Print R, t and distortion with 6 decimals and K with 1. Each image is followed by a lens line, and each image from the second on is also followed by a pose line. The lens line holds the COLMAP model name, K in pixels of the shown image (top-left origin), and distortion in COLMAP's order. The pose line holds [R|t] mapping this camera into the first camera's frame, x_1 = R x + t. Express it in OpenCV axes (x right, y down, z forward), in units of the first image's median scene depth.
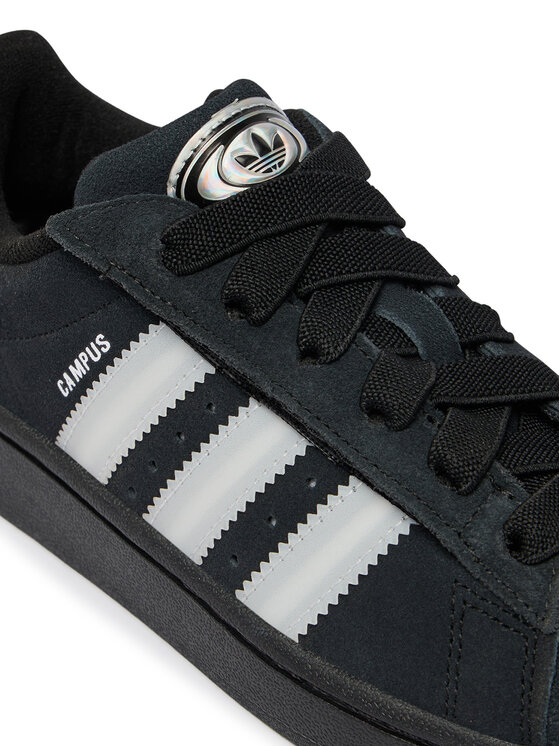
lens RADIAL K [[1963.7, 0, 280.0], [0, 1963.7, 373.4], [0, 0, 1]] dist [-0.096452, 0.000000]
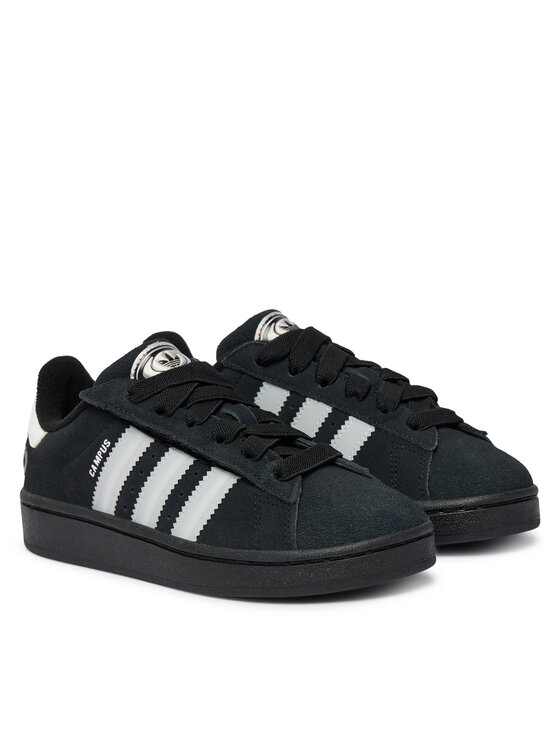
lens RADIAL K [[2155.8, 0, 279.7], [0, 2155.8, 372.9], [0, 0, 1]] dist [-0.068220, 0.000000]
pose [[0.993890, -0.106920, -0.027417, 0.194760], [0.086964, 0.911484, -0.402037, 0.970226], [0.067976, 0.397196, 0.915213, -1.371876]]
